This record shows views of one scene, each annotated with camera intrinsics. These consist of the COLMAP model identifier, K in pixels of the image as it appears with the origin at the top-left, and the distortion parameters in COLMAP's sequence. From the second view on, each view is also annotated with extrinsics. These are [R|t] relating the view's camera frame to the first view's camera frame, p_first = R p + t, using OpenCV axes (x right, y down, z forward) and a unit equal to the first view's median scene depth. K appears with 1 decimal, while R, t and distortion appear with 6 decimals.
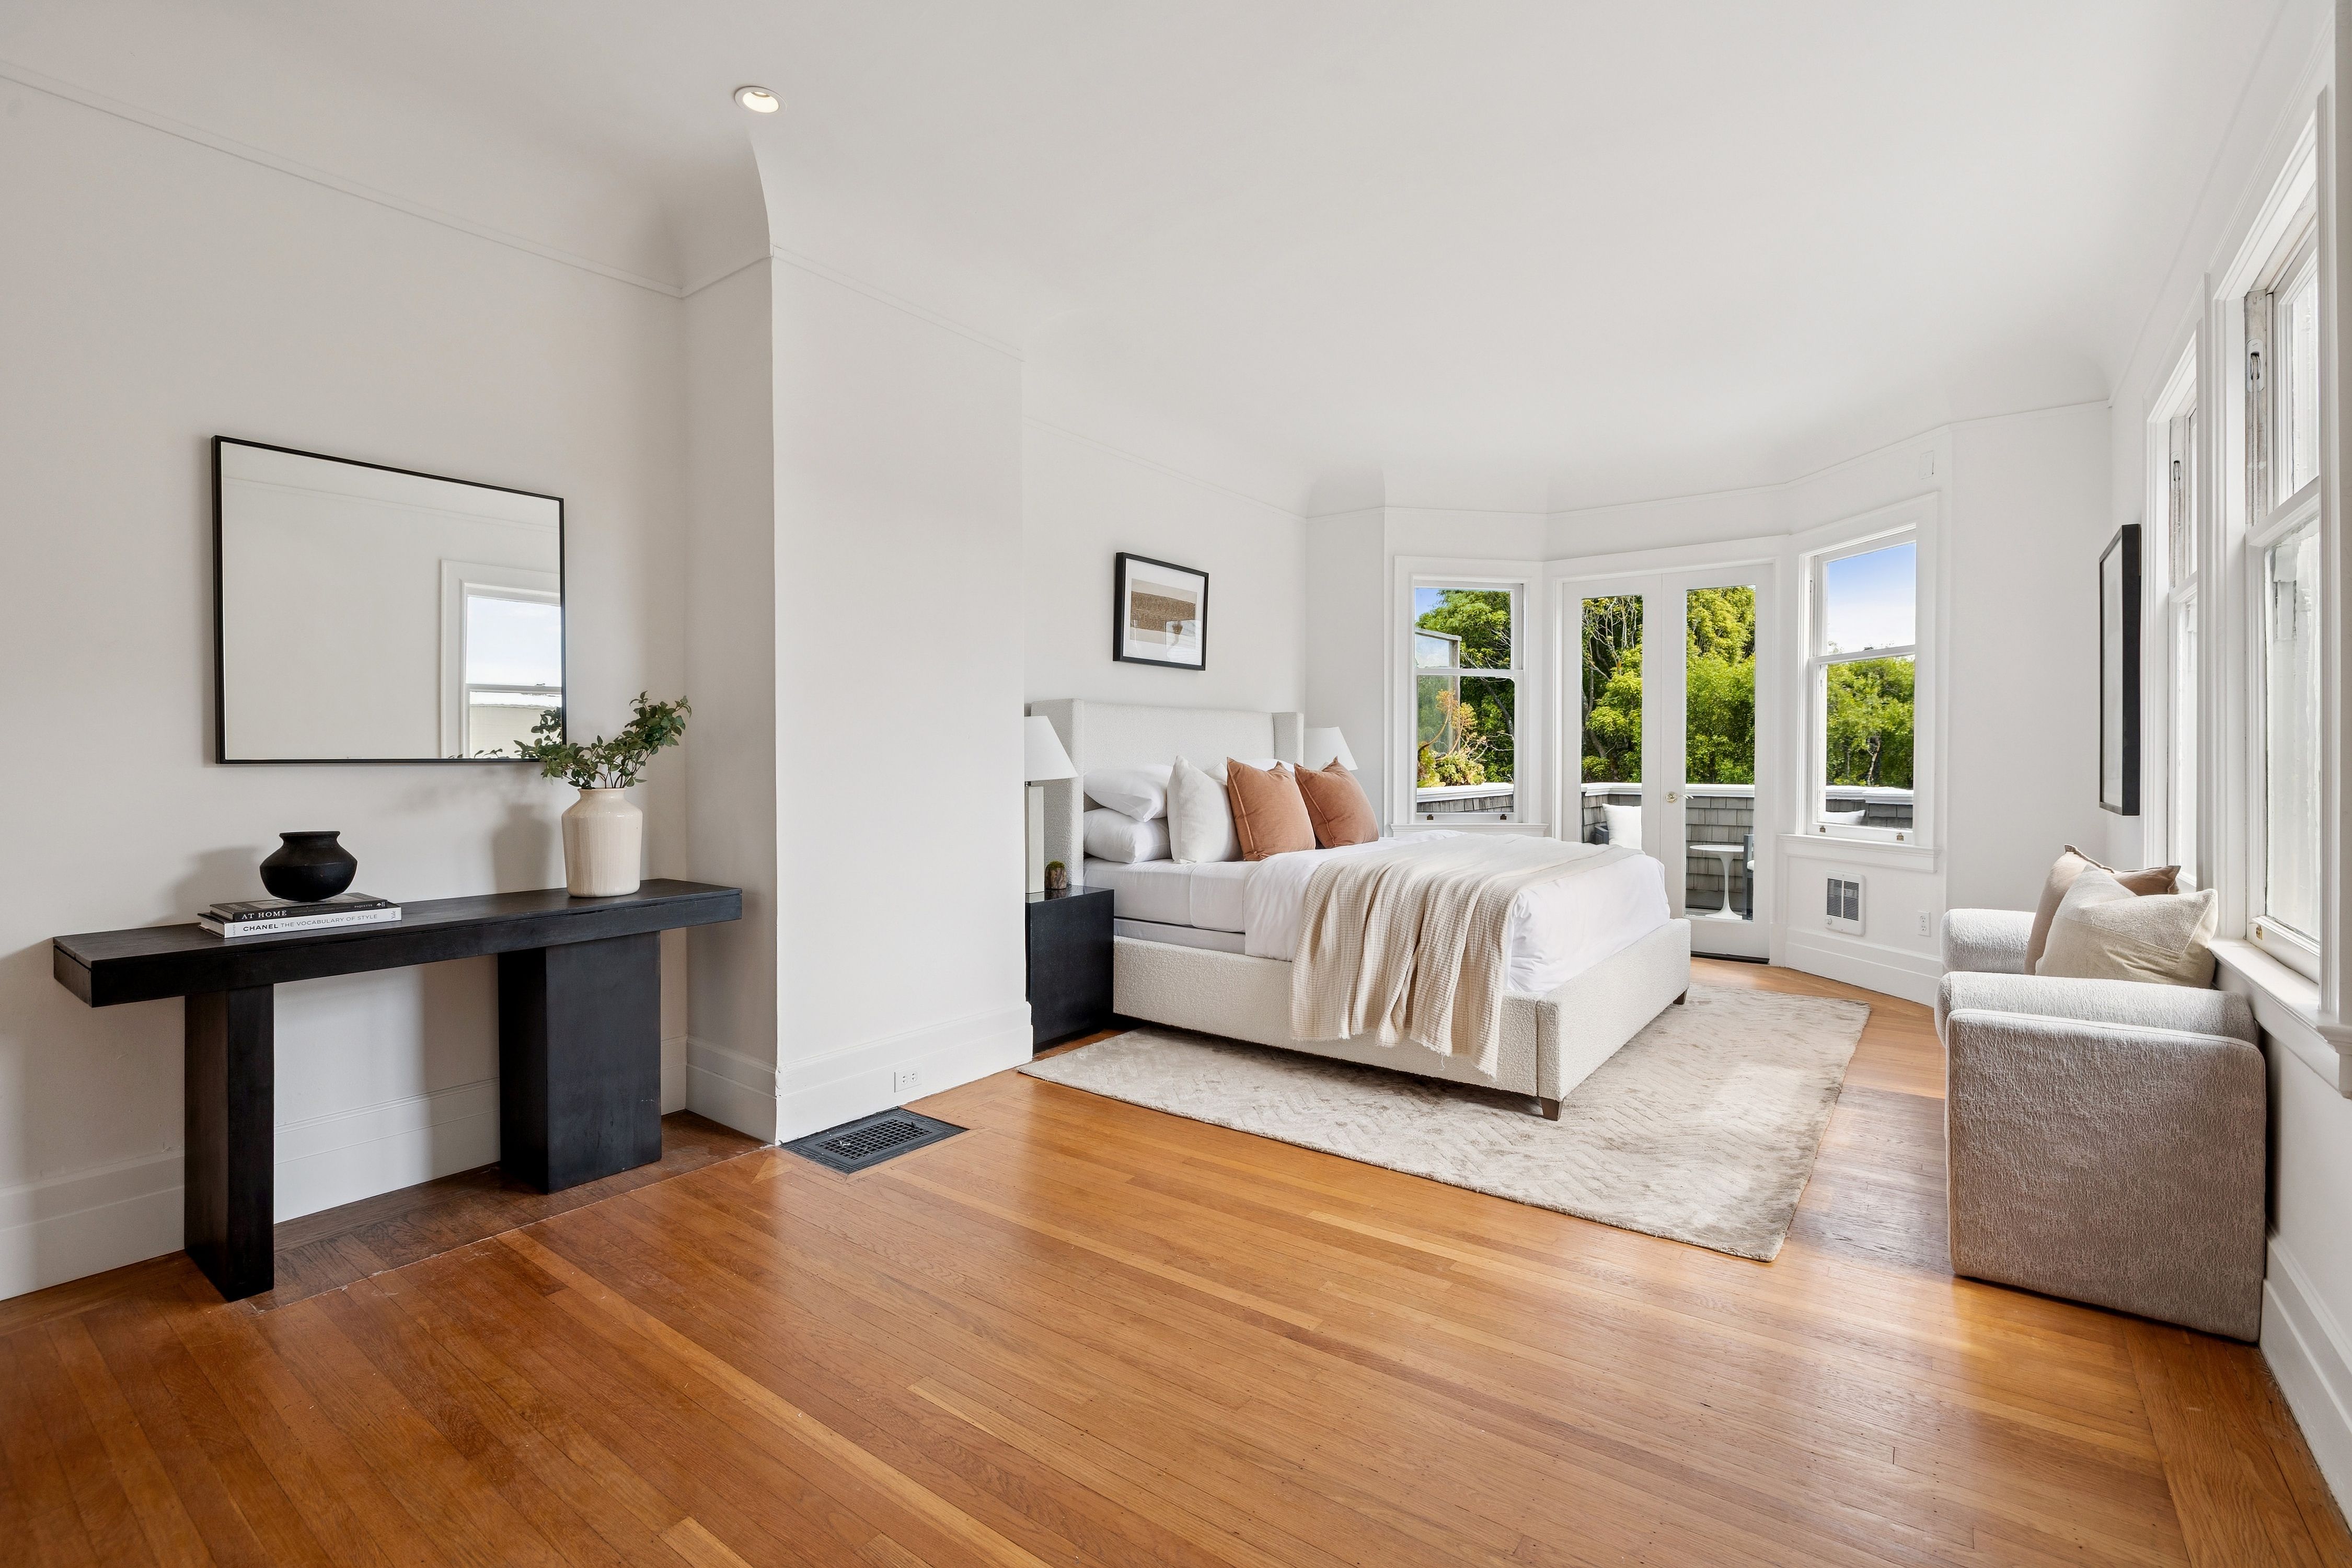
lens RADIAL K [[1059.6, 0, 1183.1], [0, 1059.6, 773.4], [0, 0, 1]] dist [-0.000762, 0.000350]
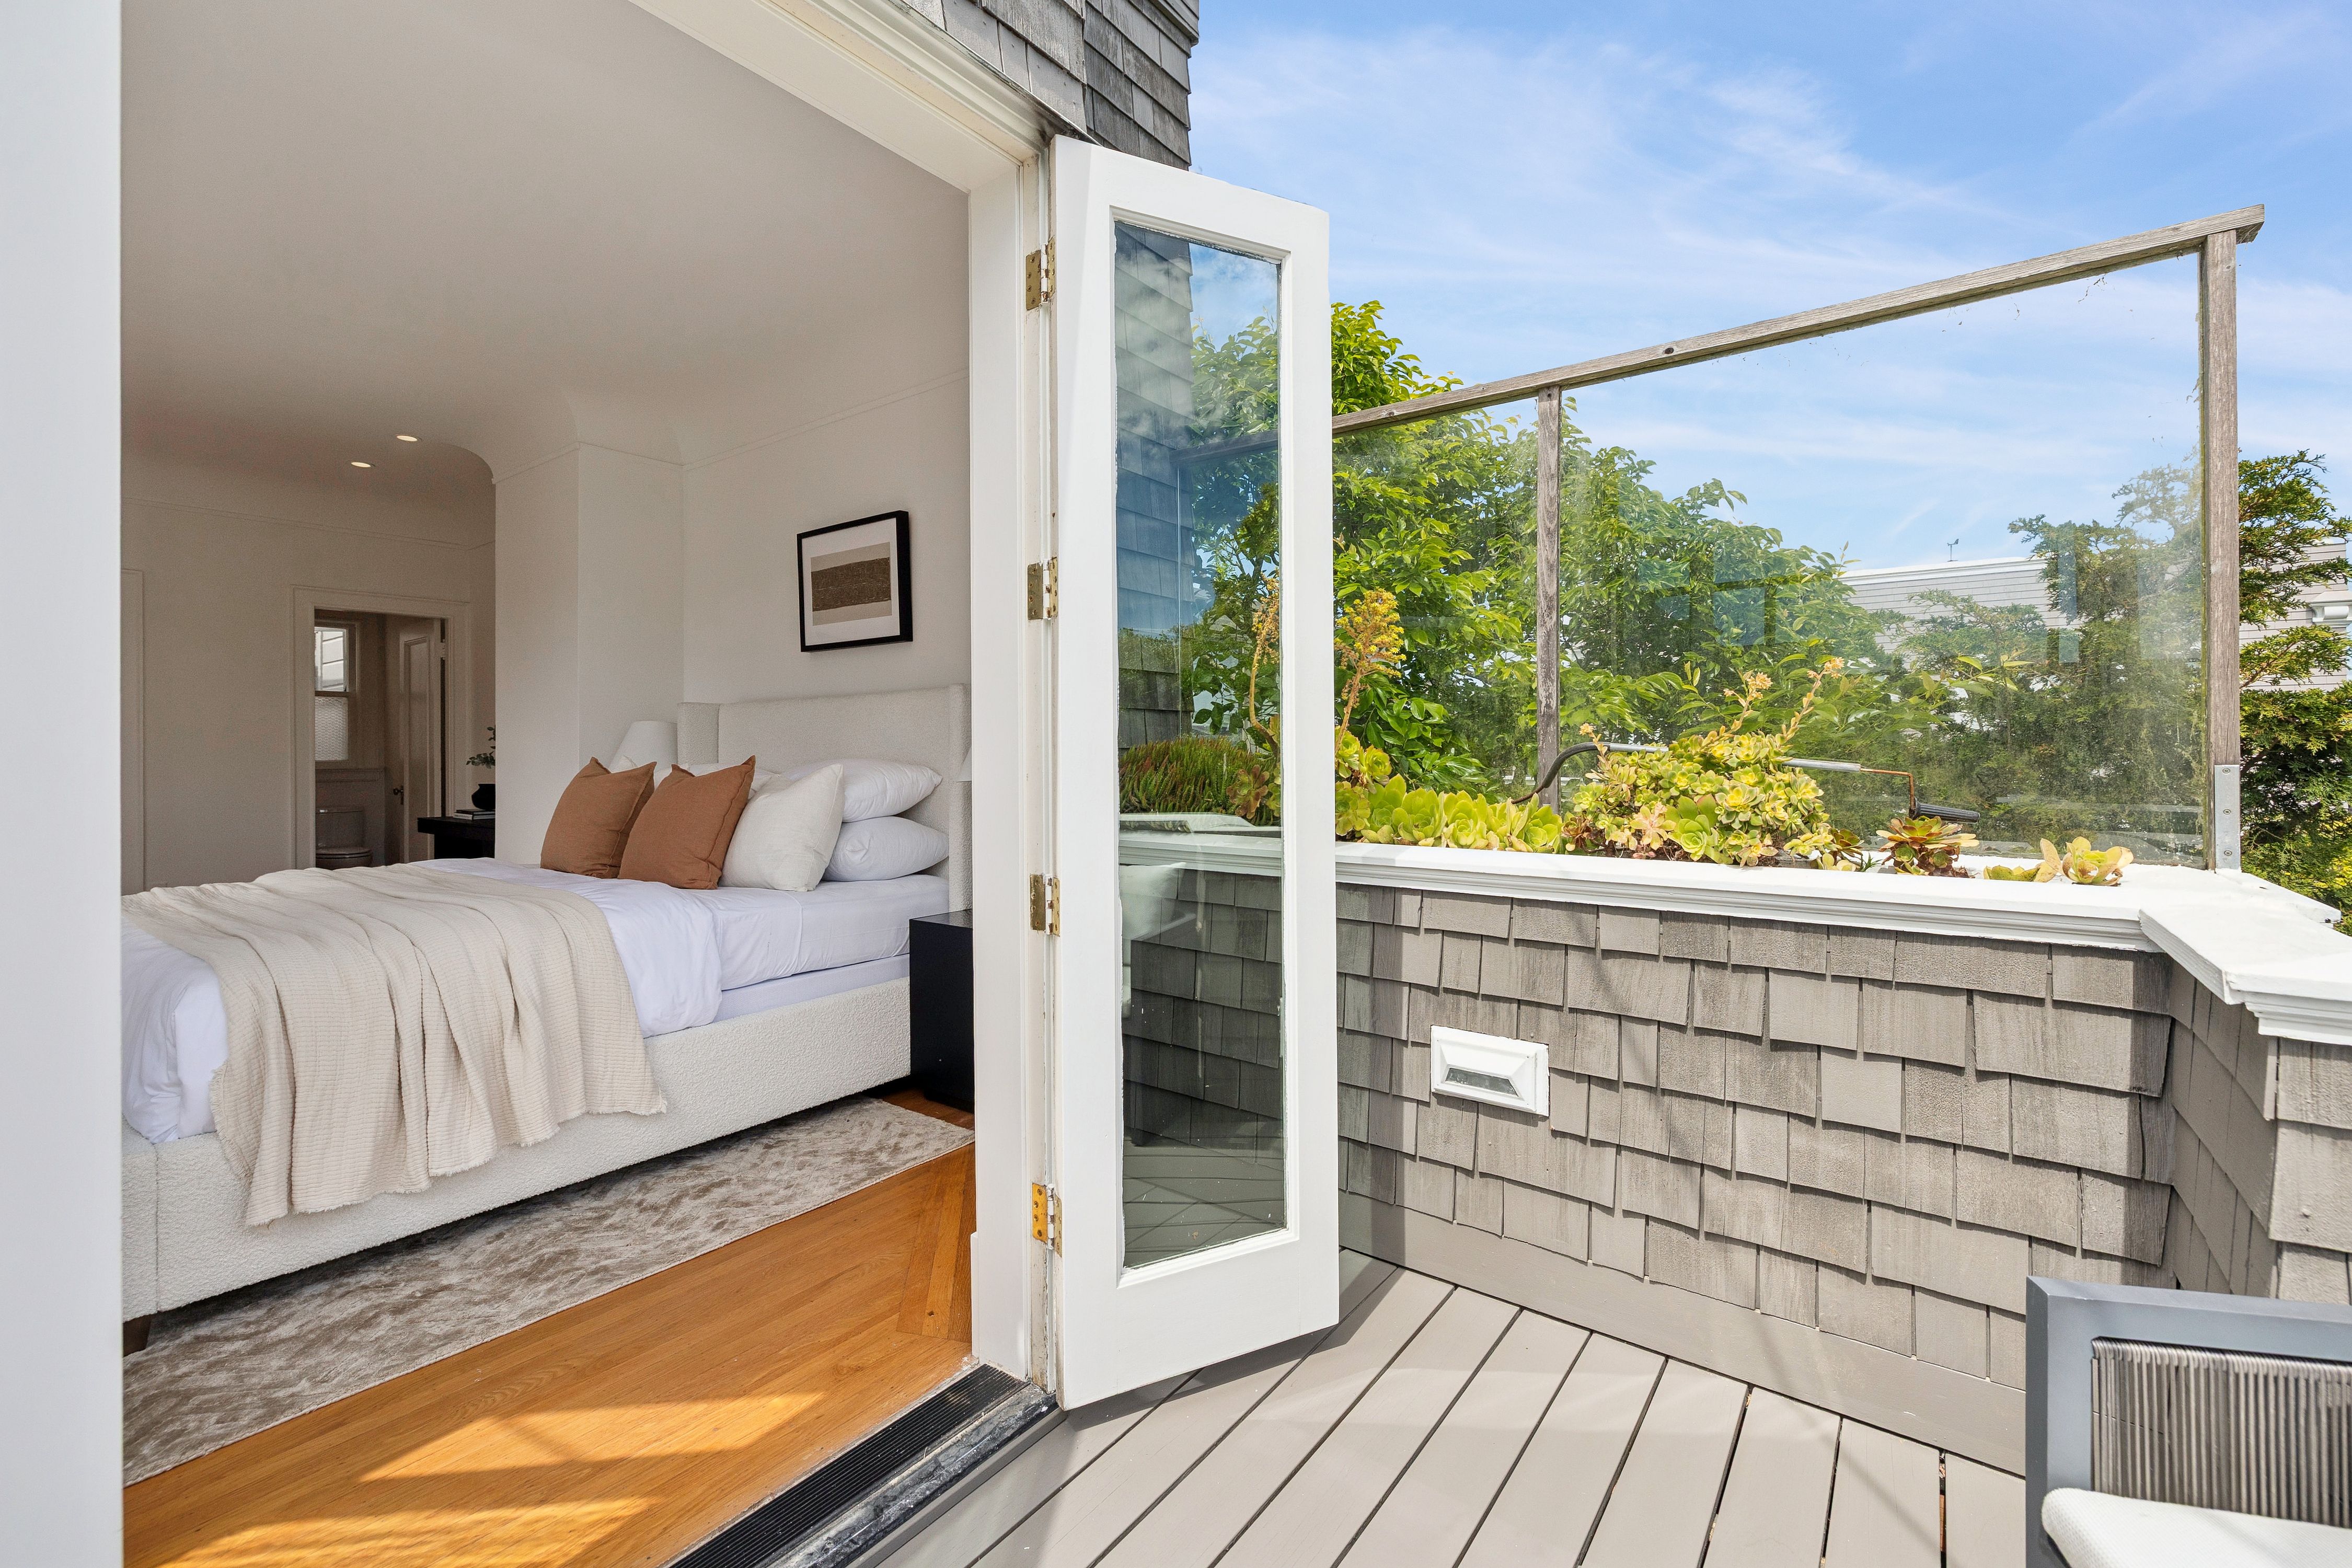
lens RADIAL K [[1012.4, 0, 1166.1], [0, 1012.4, 739.1], [0, 0, 1]] dist [-0.002557, -0.000192]
pose [[-0.014521, -0.013612, -0.999802, 0.826409], [-0.013773, 0.999815, -0.013412, -0.023450], [0.999800, 0.013575, -0.014706, 1.351290]]
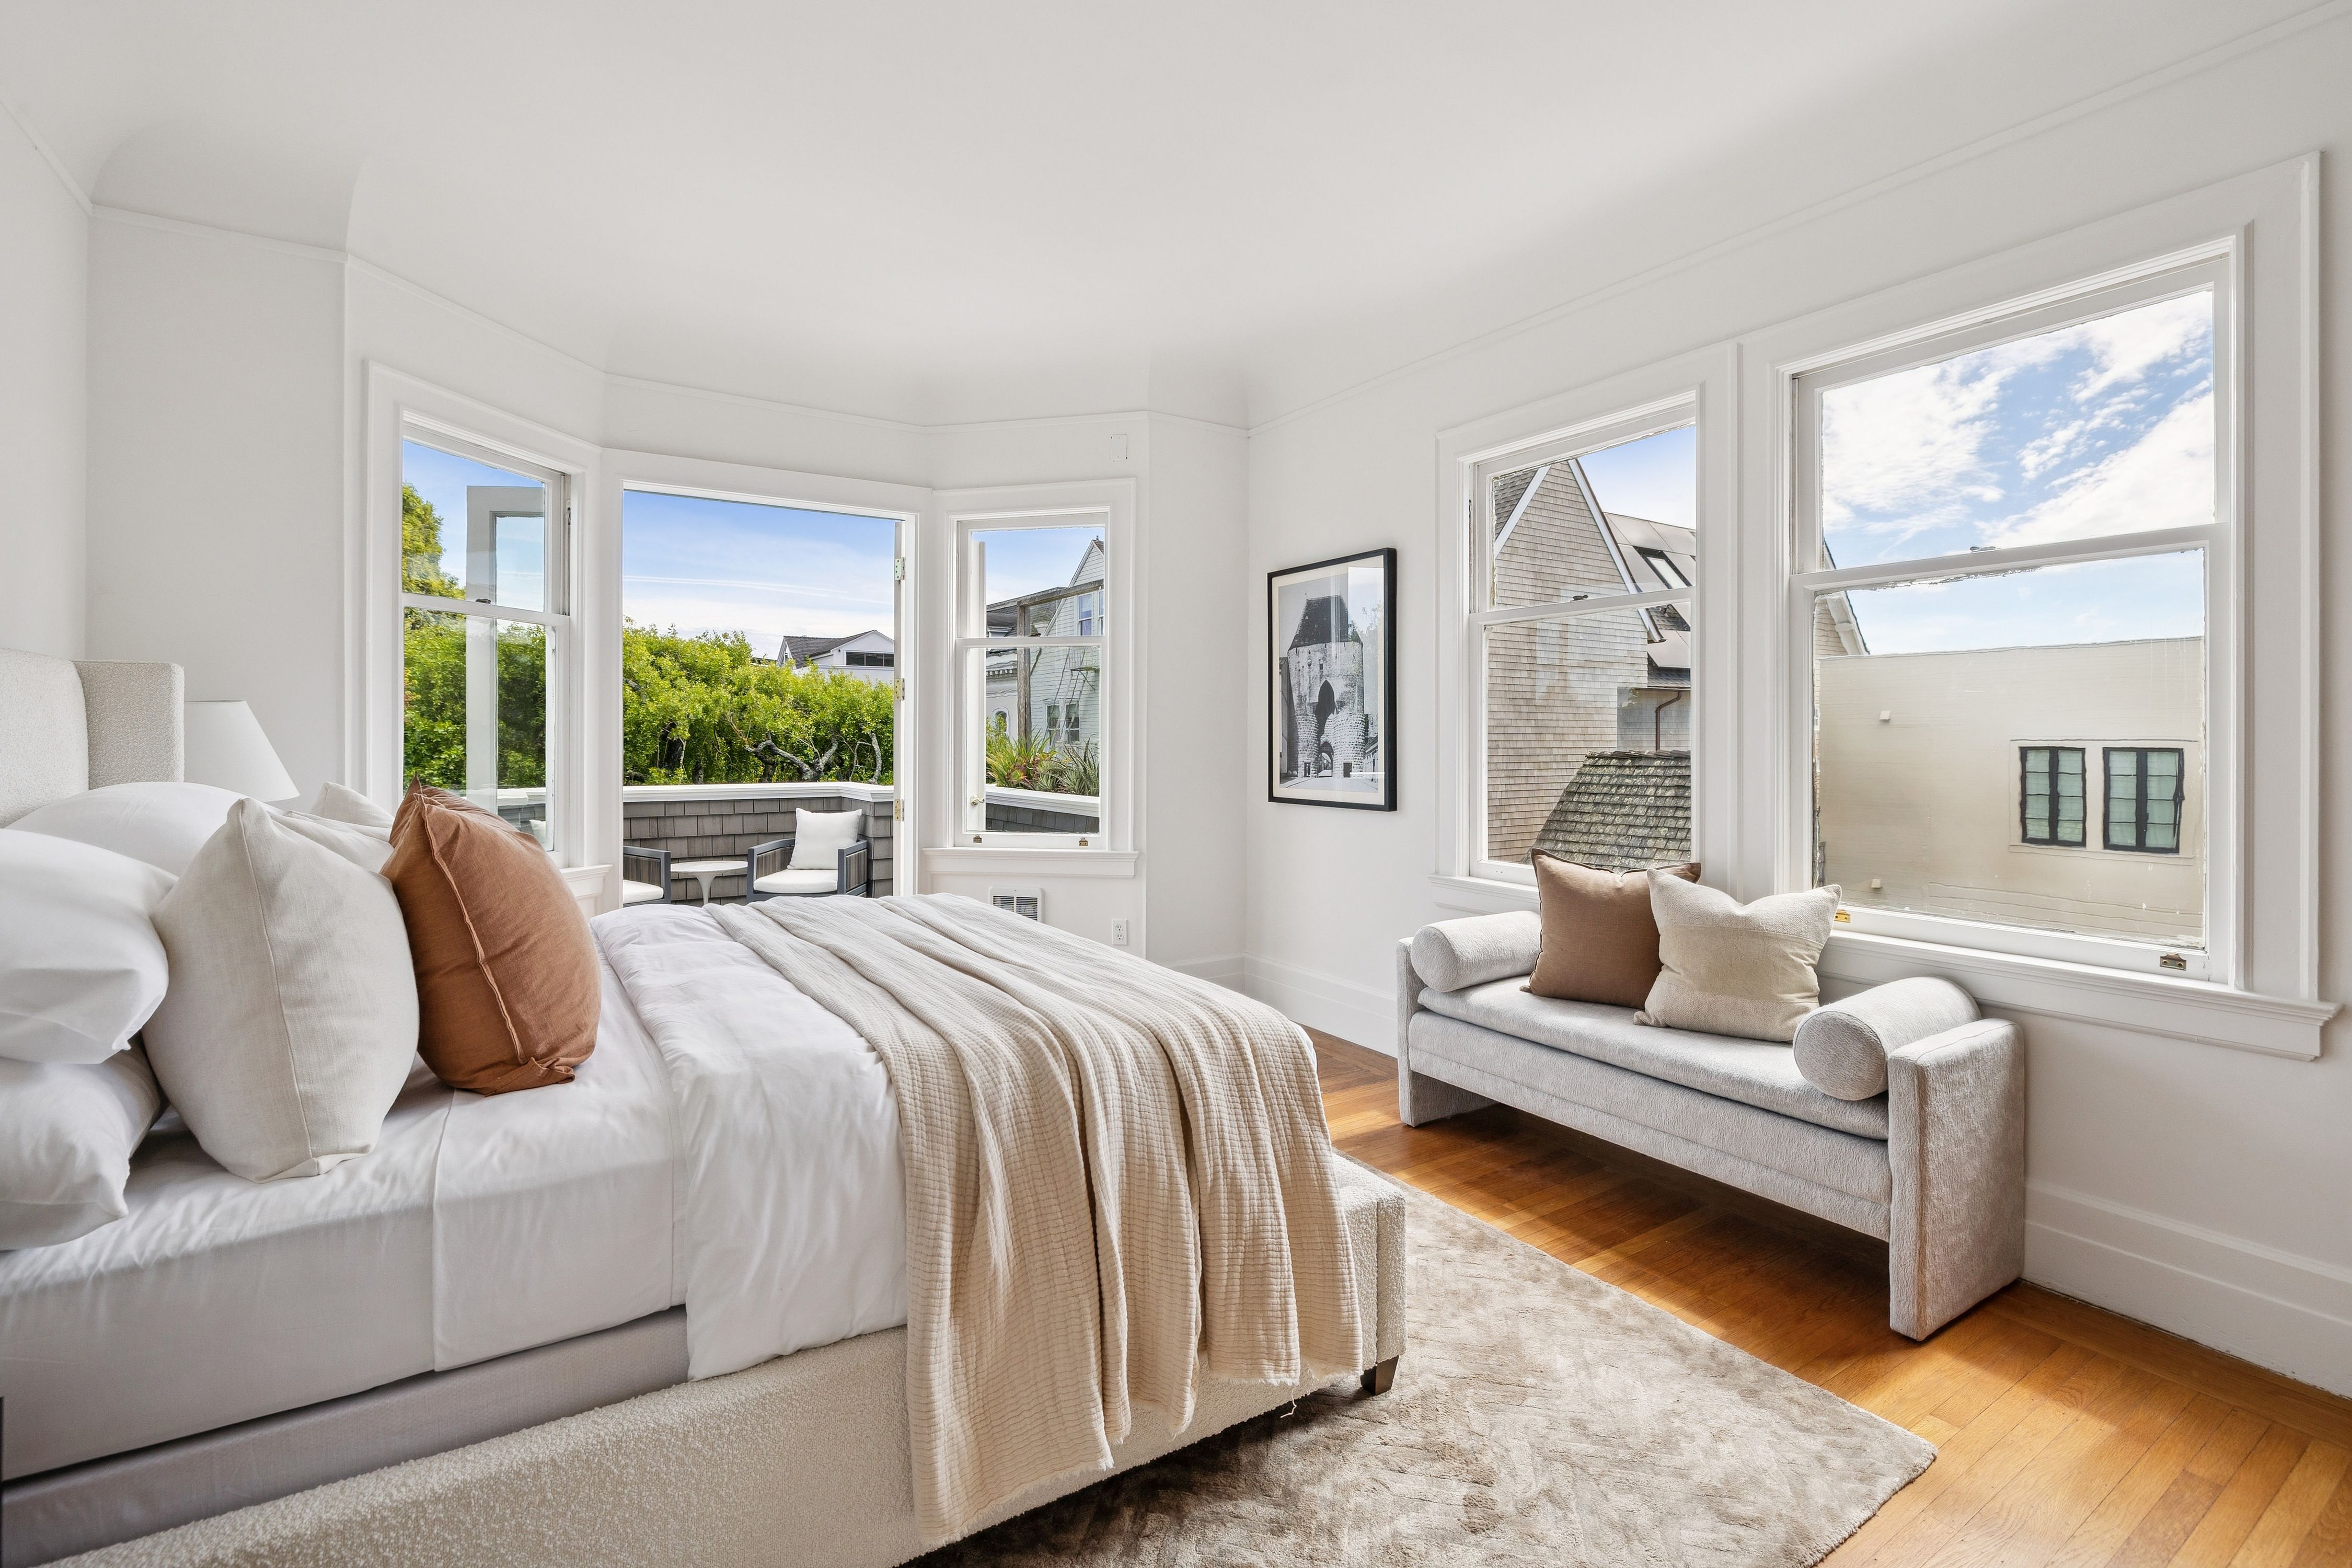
lens RADIAL K [[1065.6, 0, 1178.0], [0, 1065.6, 732.9], [0, 0, 1]] dist [-0.001883, -0.000058]
pose [[0.350751, 0.004146, 0.936460, -0.166683], [0.013720, 0.999860, -0.009566, -0.025398], [-0.936368, 0.016204, 0.350645, 0.586855]]
